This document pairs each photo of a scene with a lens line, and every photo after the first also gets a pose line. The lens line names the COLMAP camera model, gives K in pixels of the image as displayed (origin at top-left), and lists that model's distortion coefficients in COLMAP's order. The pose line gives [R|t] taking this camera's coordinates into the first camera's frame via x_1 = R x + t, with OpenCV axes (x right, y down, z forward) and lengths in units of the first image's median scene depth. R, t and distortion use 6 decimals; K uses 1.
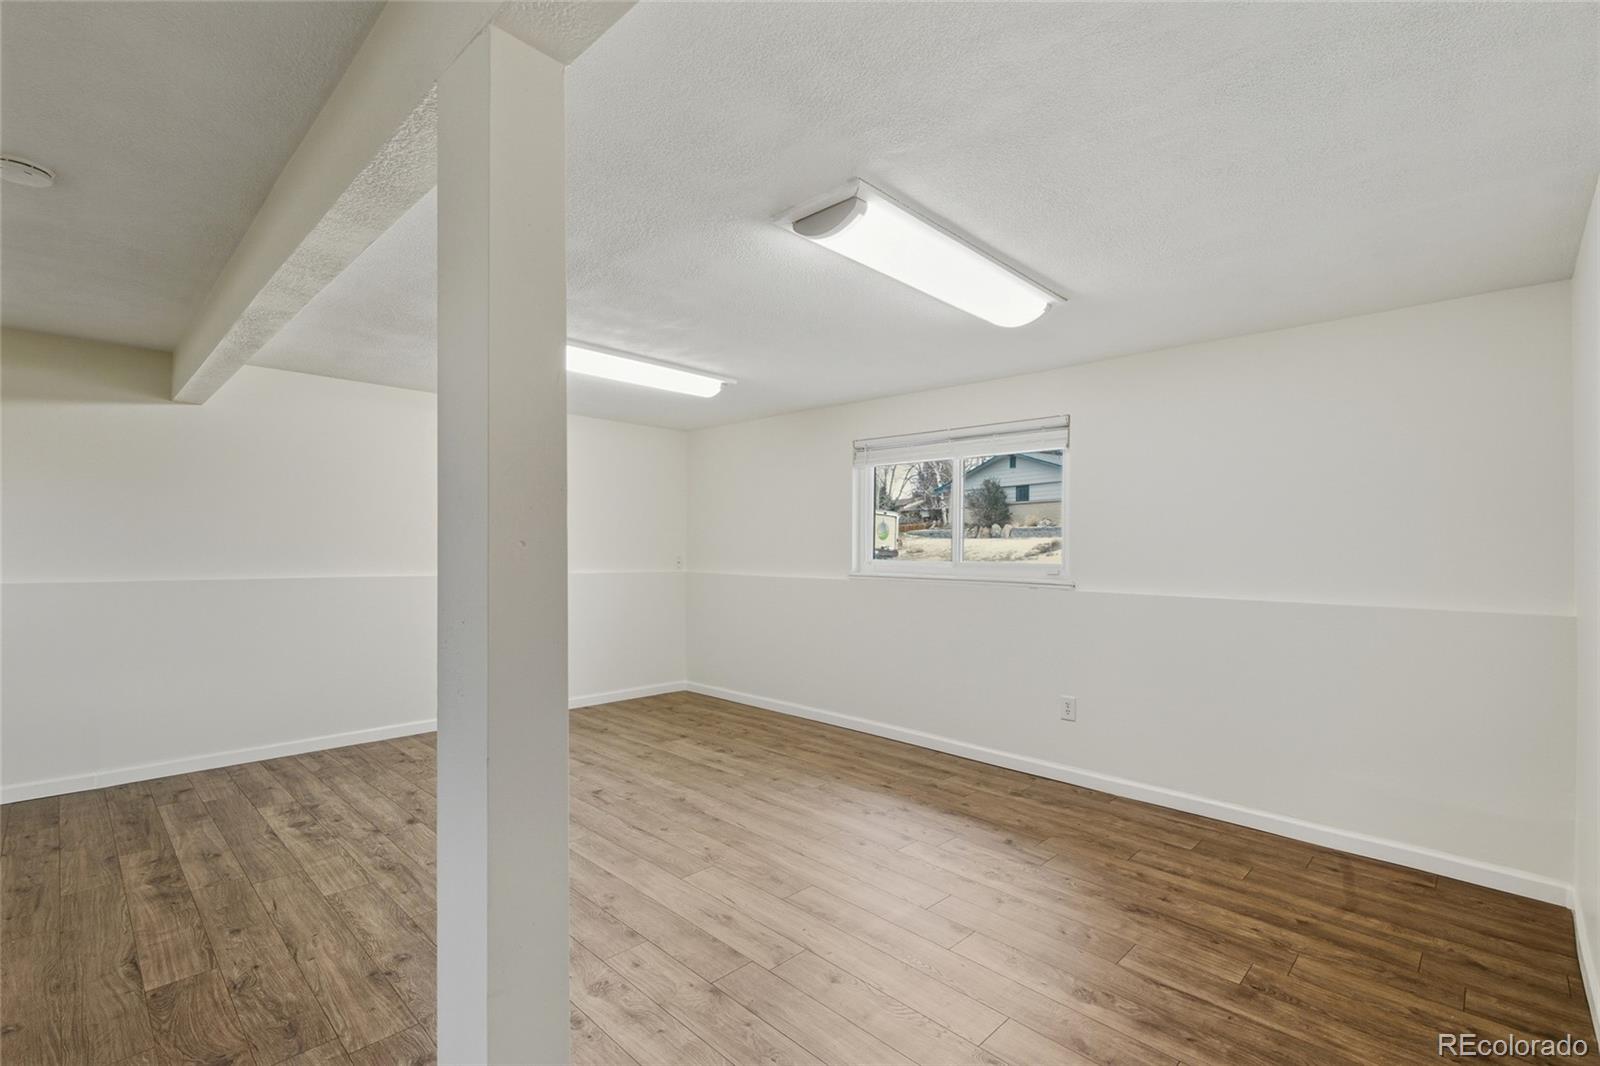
lens RADIAL K [[728.7, 0, 793.4], [0, 728.7, 547.7], [0, 0, 1]] dist [-0.001916, 0.000743]
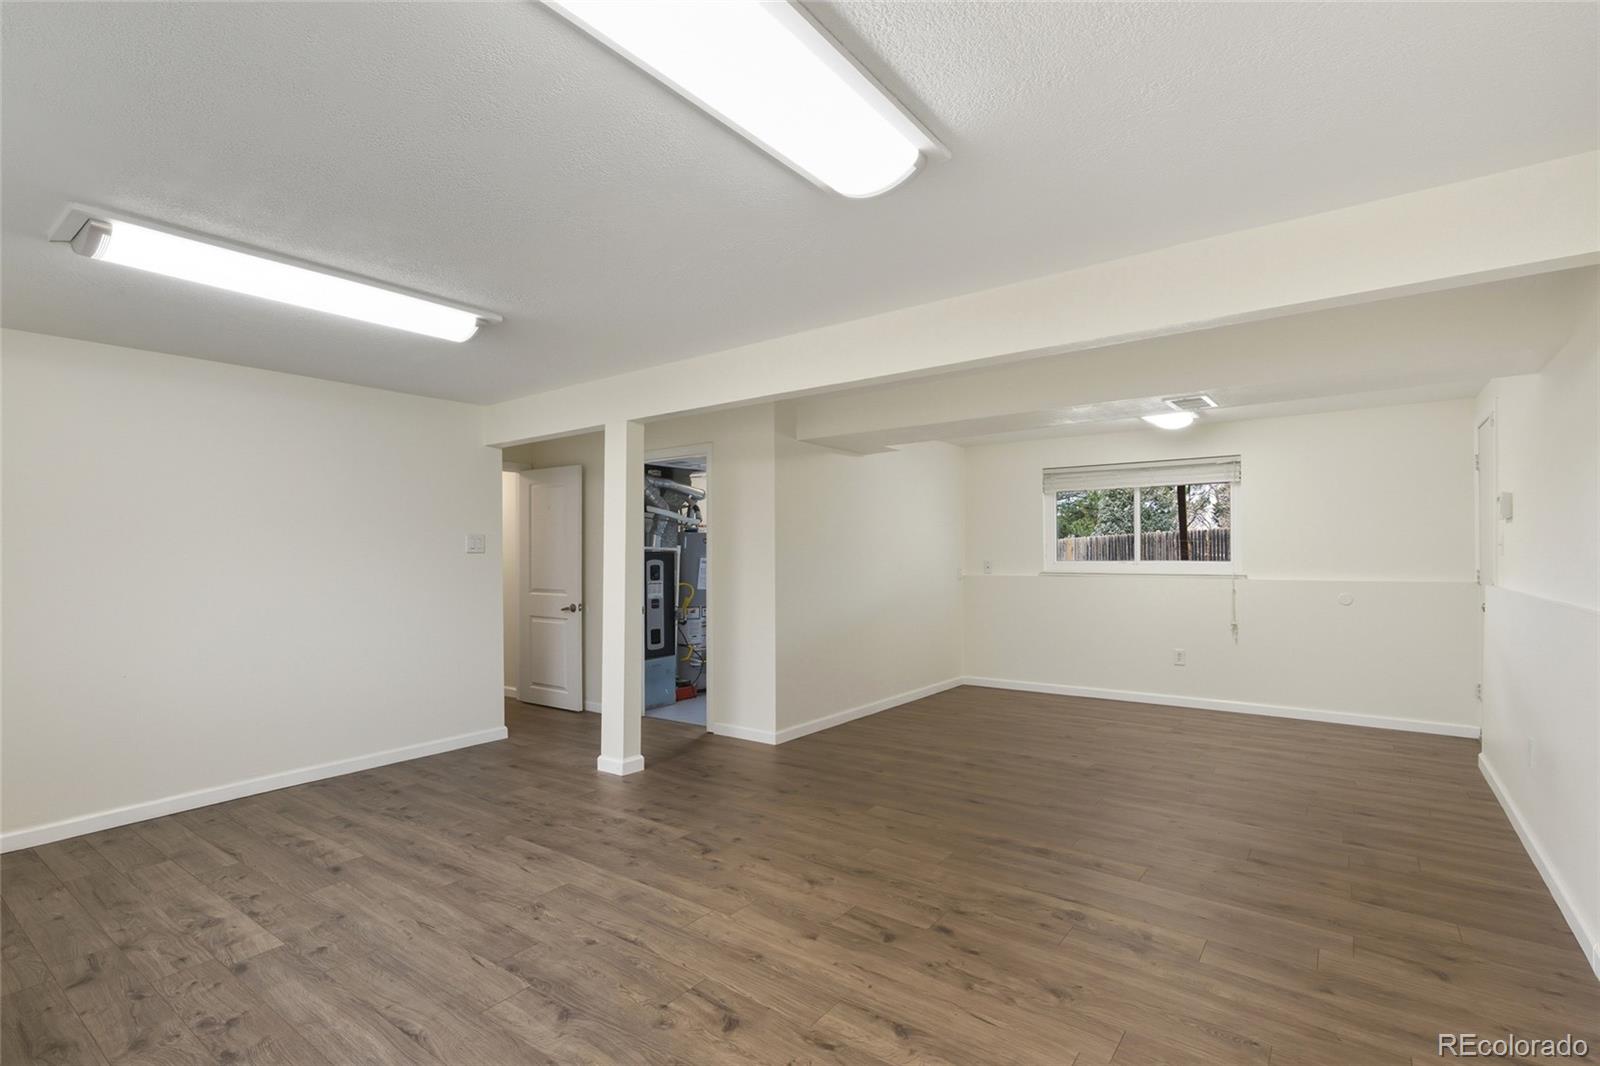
lens RADIAL K [[728.7, 0, 793.4], [0, 728.7, 547.7], [0, 0, 1]] dist [-0.001916, 0.000743]
pose [[-0.990311, -0.002988, -0.138839, -0.264576], [-0.001508, 0.999941, -0.010768, -0.004127], [0.138863, -0.010454, -0.990256, 1.686888]]
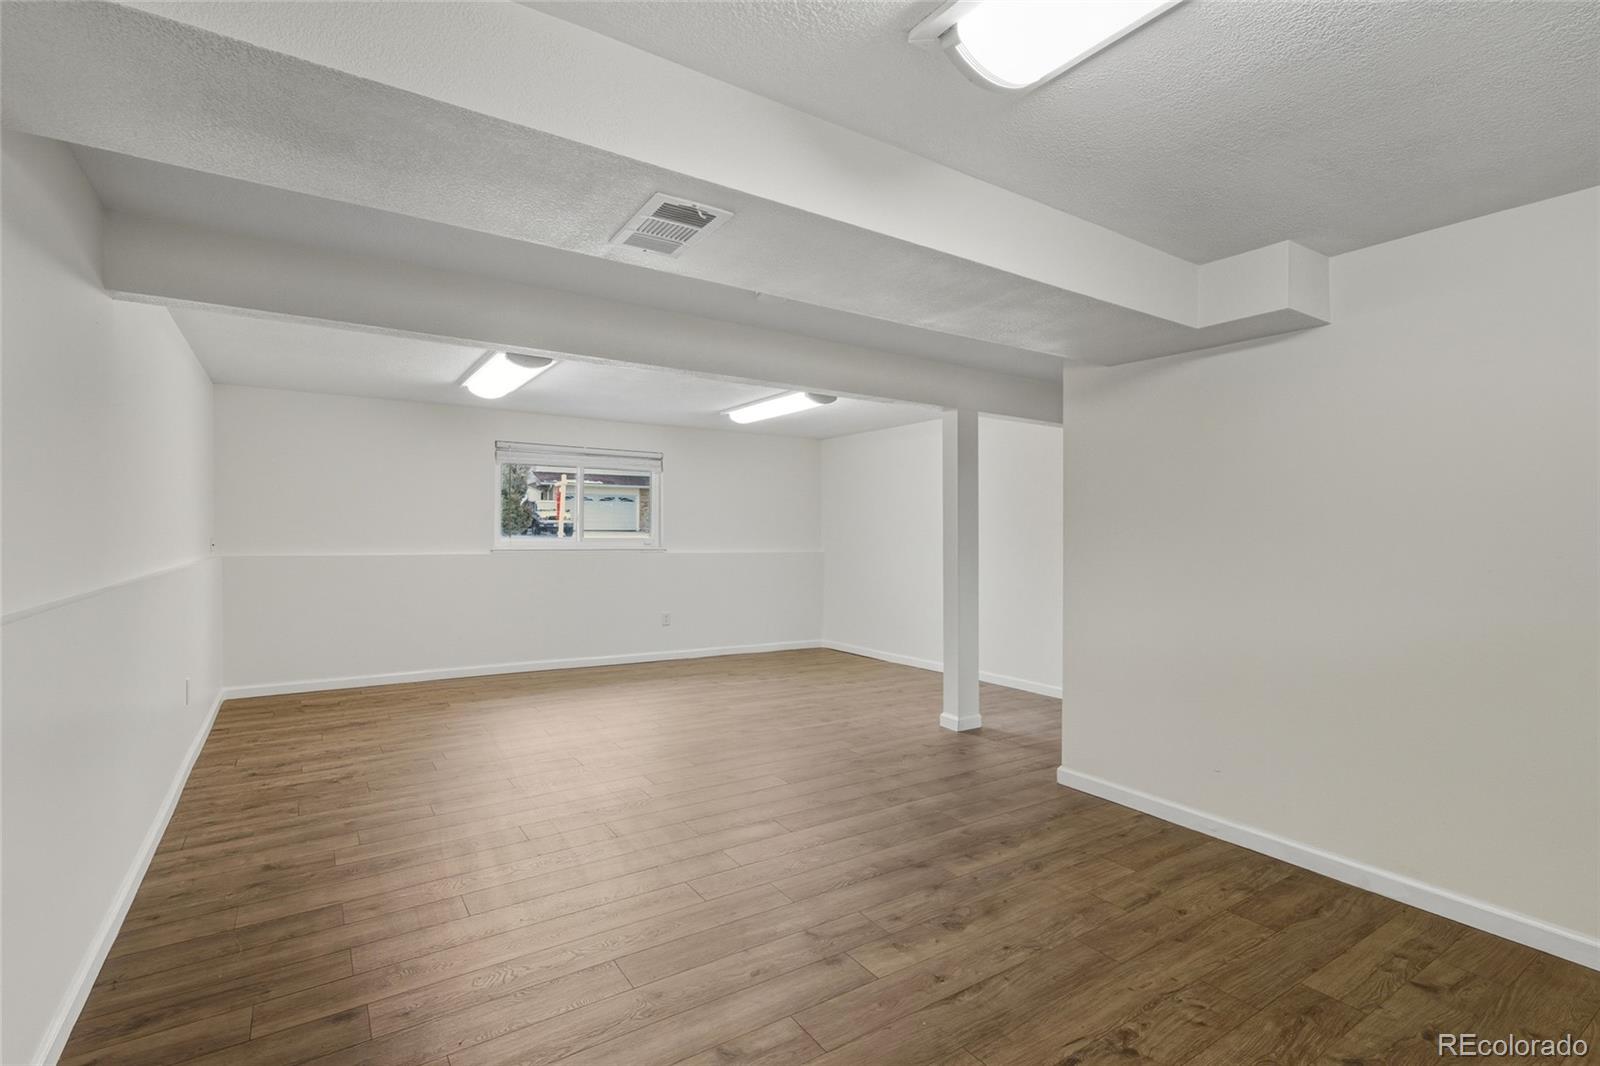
lens RADIAL K [[750.1, 0, 800.0], [0, 750.1, 533.0], [0, 0, 1]] dist [-0.003312, 0.000401]
pose [[0.191741, -0.005145, 0.981432, -1.625507], [-0.007351, 0.999951, 0.006678, -0.004854], [-0.981418, -0.008495, 0.191694, 0.388297]]
